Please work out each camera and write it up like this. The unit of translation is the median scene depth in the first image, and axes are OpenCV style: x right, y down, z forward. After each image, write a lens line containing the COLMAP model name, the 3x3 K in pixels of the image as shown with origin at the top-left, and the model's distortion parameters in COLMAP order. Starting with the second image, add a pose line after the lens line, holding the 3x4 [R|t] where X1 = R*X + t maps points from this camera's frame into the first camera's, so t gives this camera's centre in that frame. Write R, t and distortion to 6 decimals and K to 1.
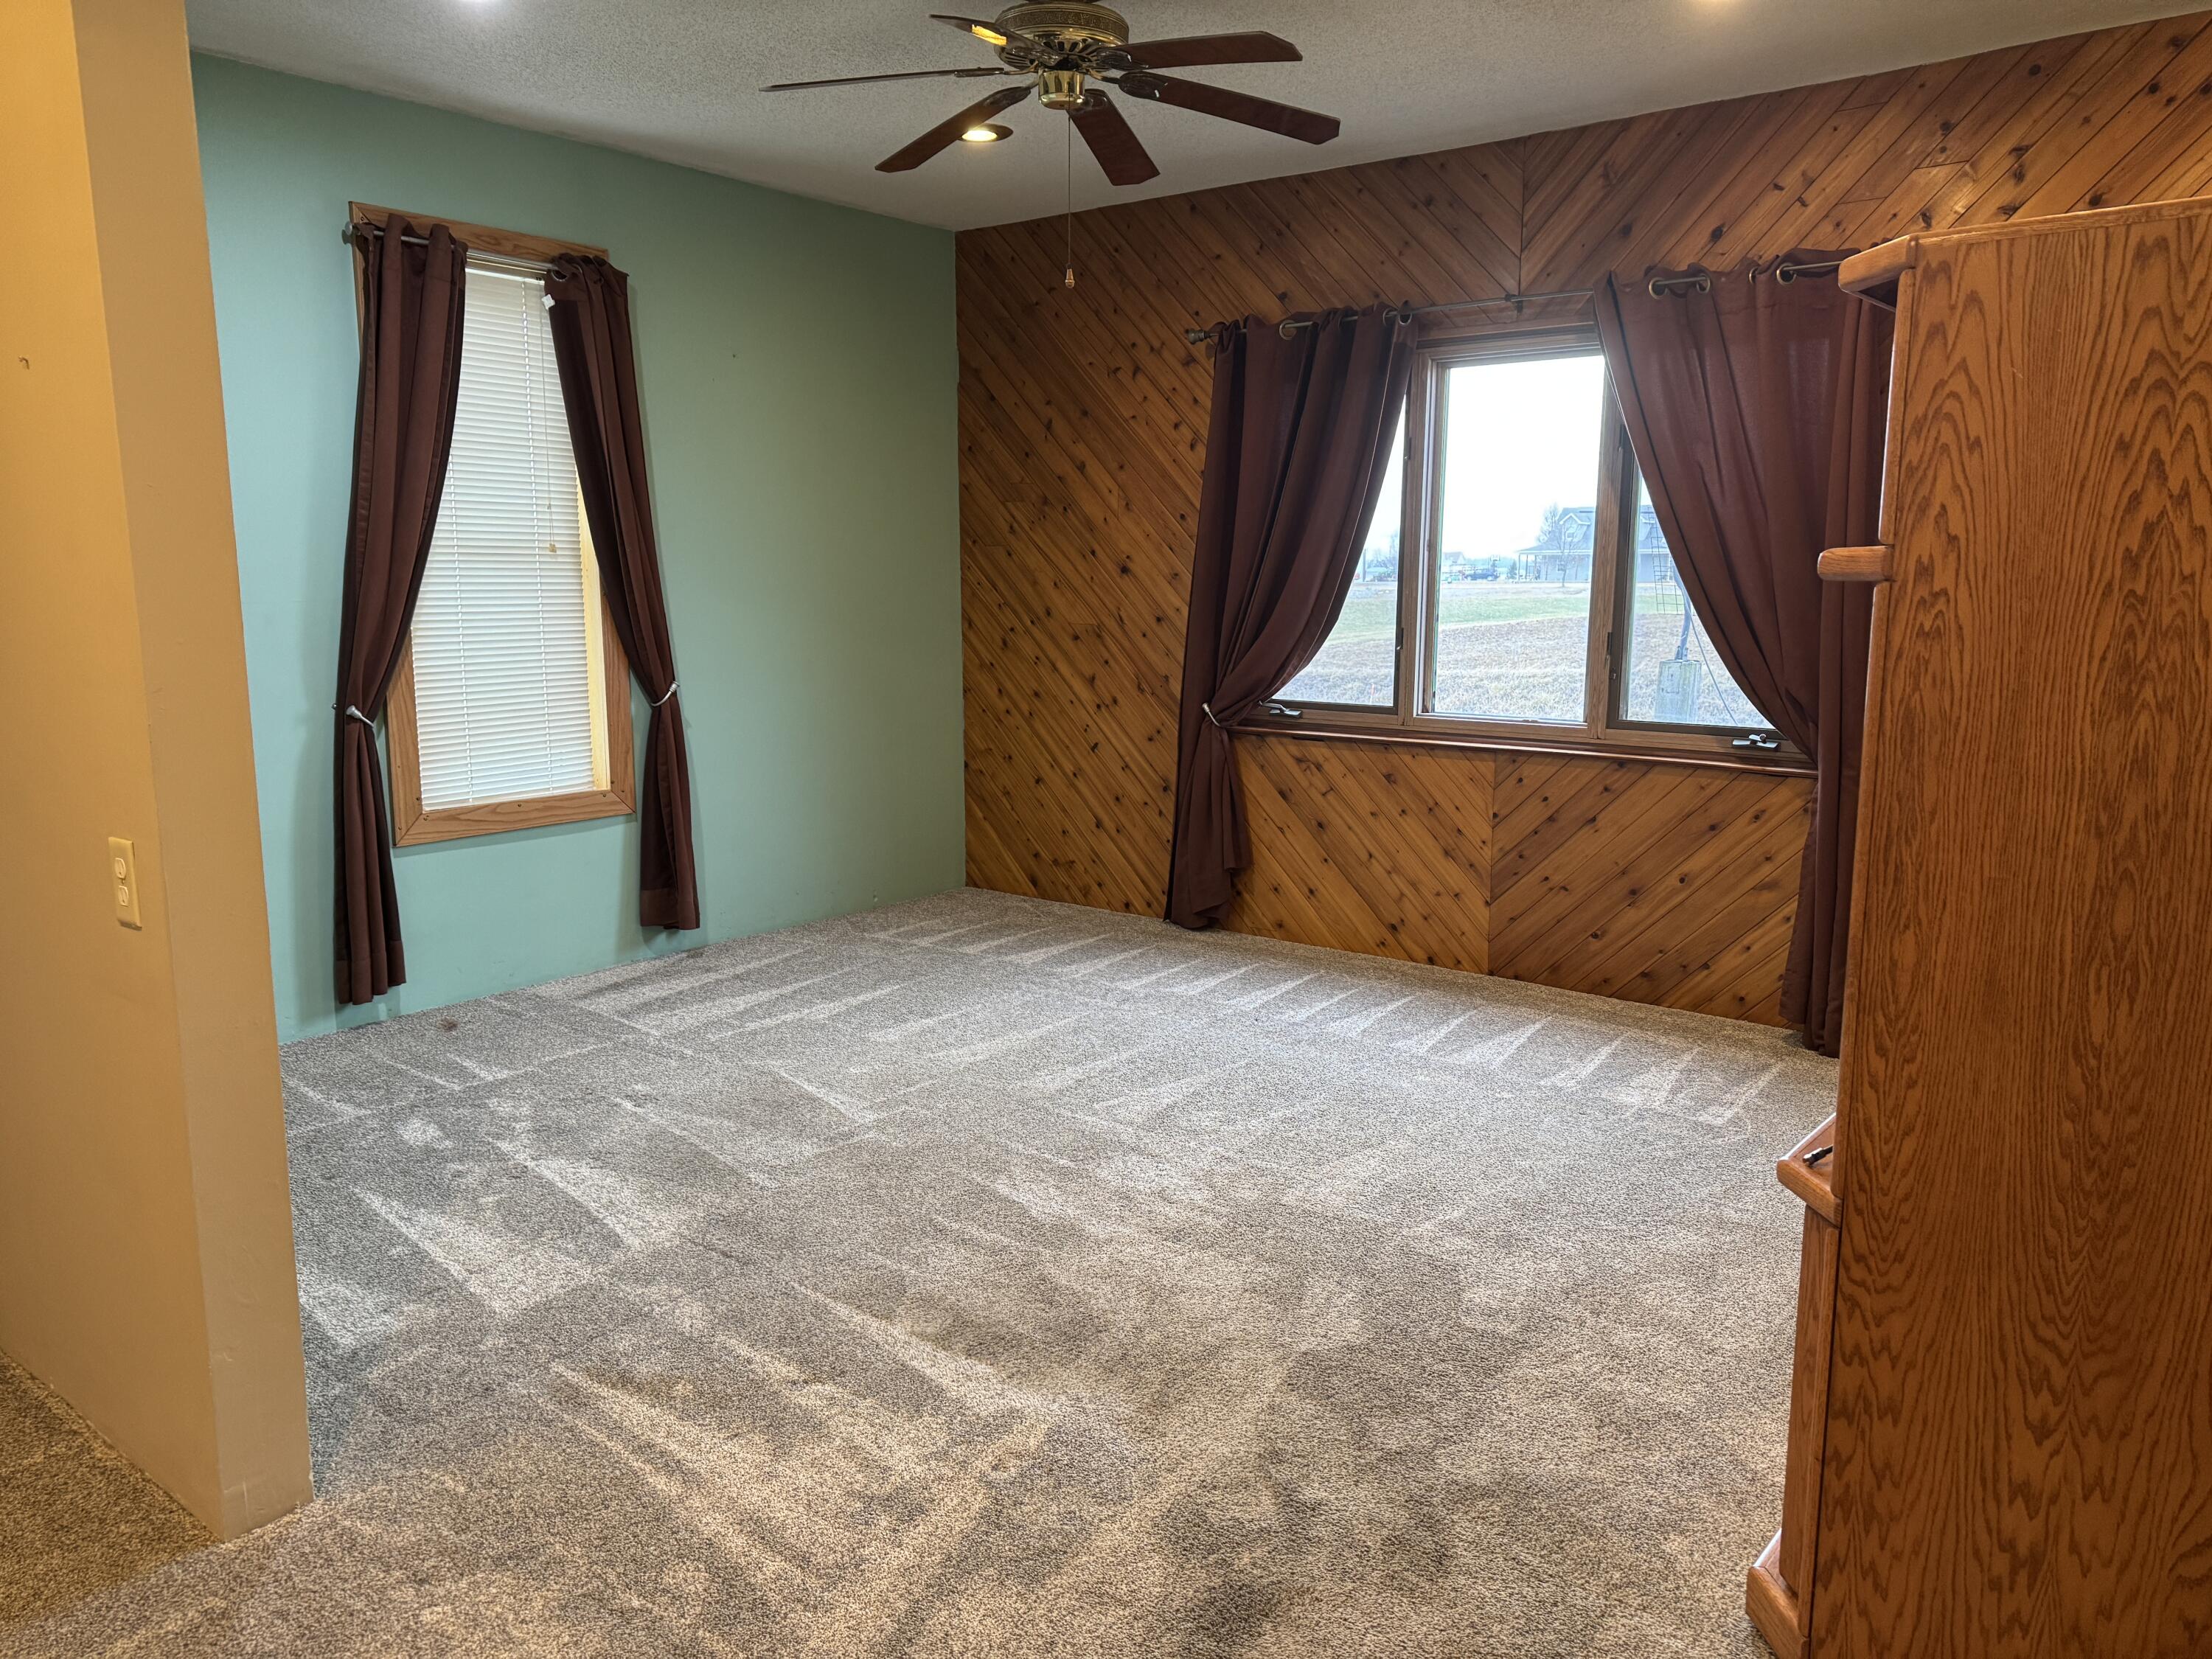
lens RADIAL K [[1562.2, 0, 1097.8], [0, 1562.2, 825.1], [0, 0, 1]] dist [0.086923, -0.099319]
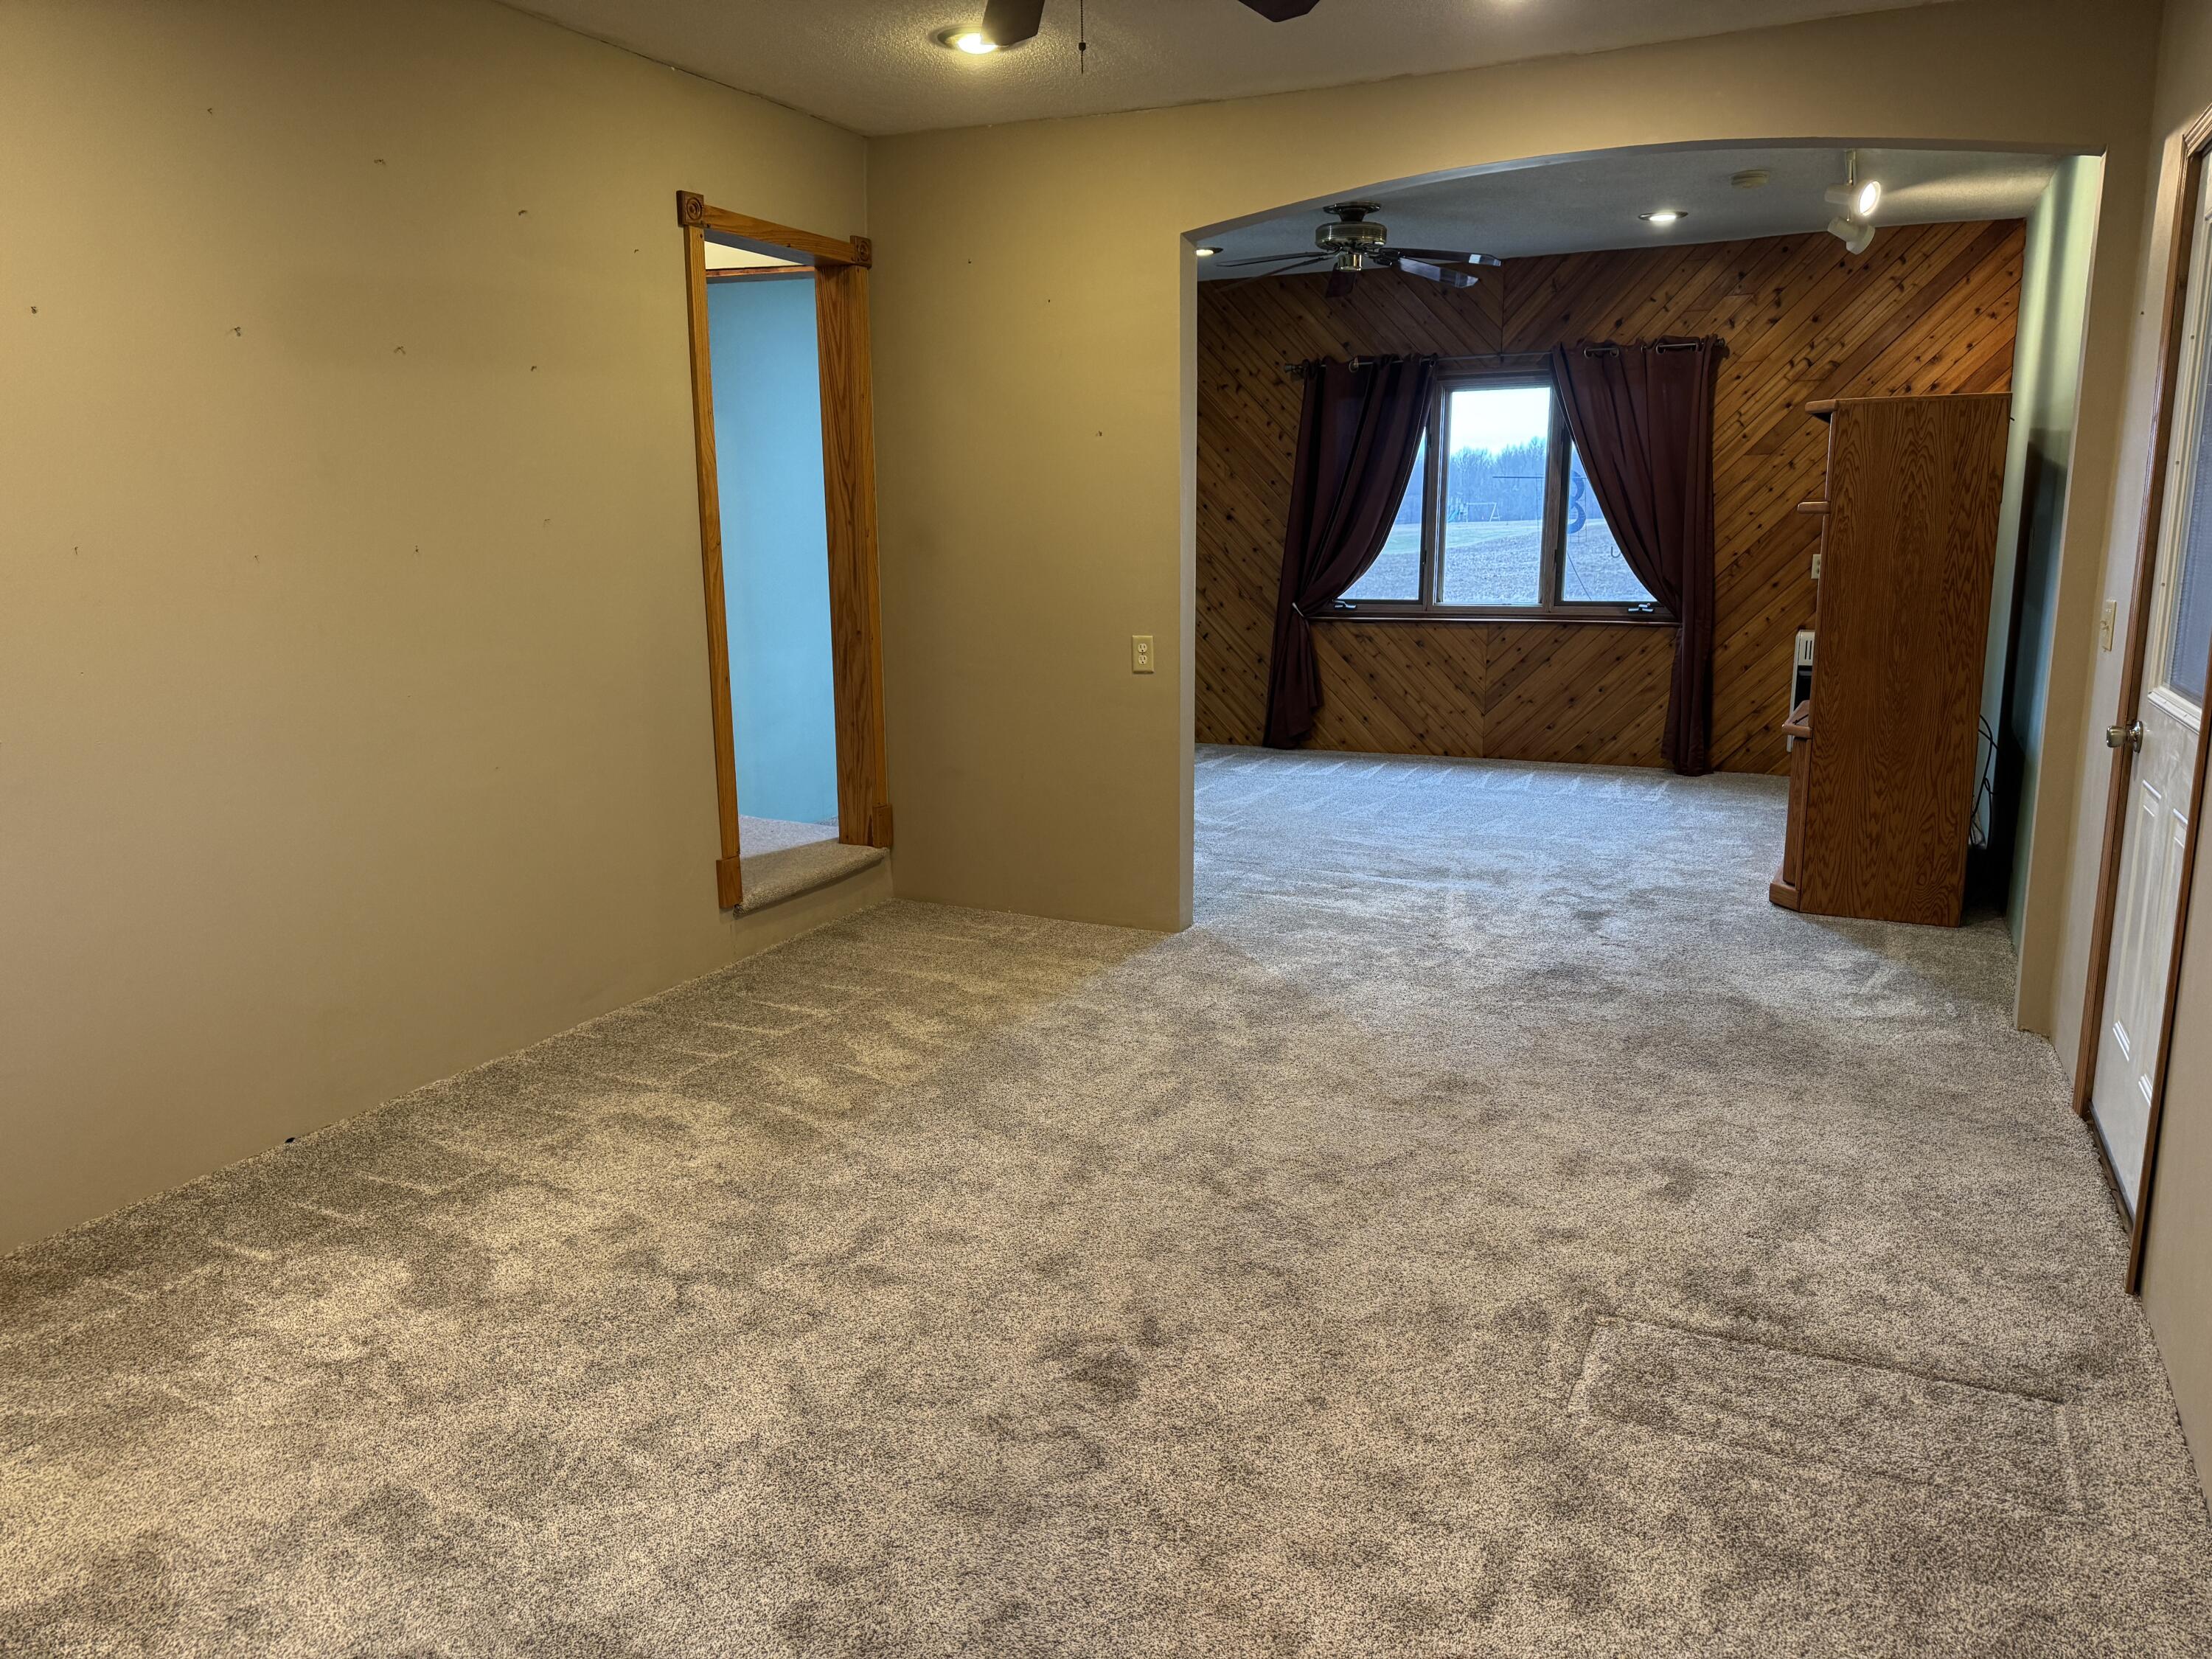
lens RADIAL K [[1570.9, 0, 1128.4], [0, 1570.9, 829.3], [0, 0, 1]] dist [0.162955, -0.278184]
pose [[0.972566, -0.054822, 0.226077, -0.518758], [0.047339, 0.998141, 0.038391, 0.090457], [-0.227761, -0.026635, 0.973353, -0.574688]]
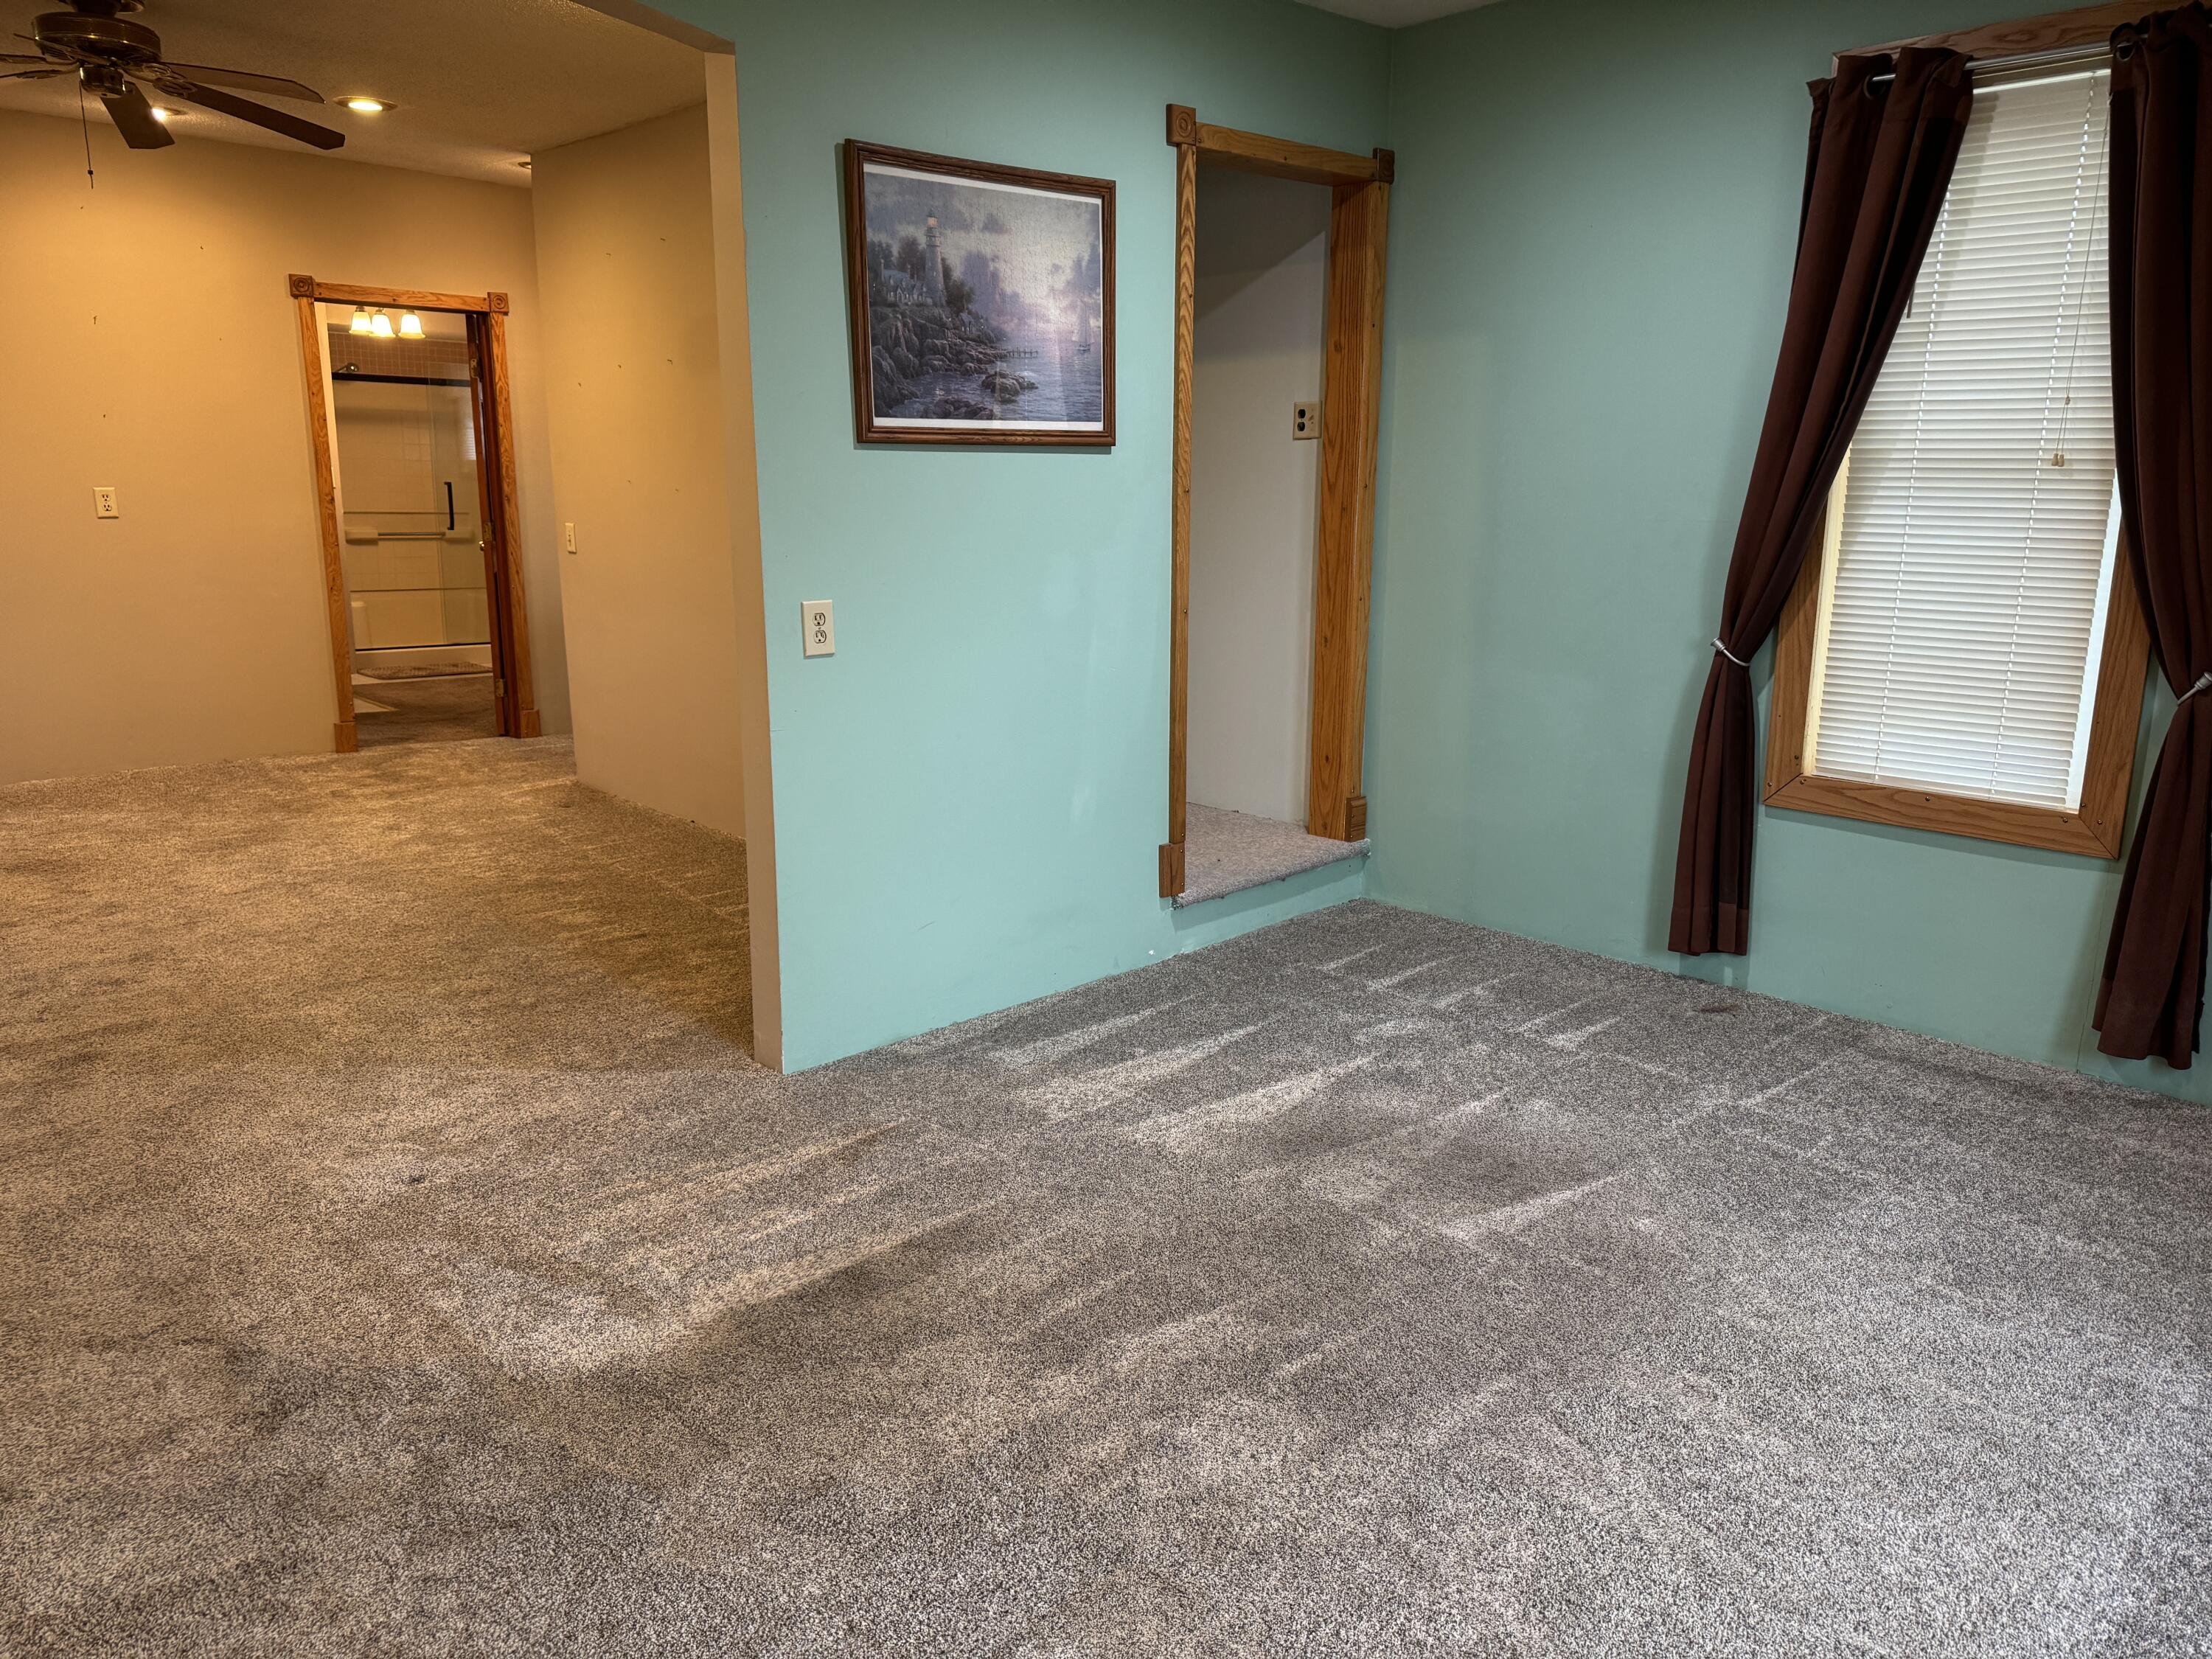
lens RADIAL K [[1536.4, 0, 1106.0], [0, 1536.4, 829.5], [0, 0, 1]] dist [0.088834, -0.132848]
pose [[-0.162712, 0.216615, -0.962602, 0.413107], [-0.168859, 0.955097, 0.243469, -0.110606], [0.972117, 0.202159, -0.118828, 0.674582]]
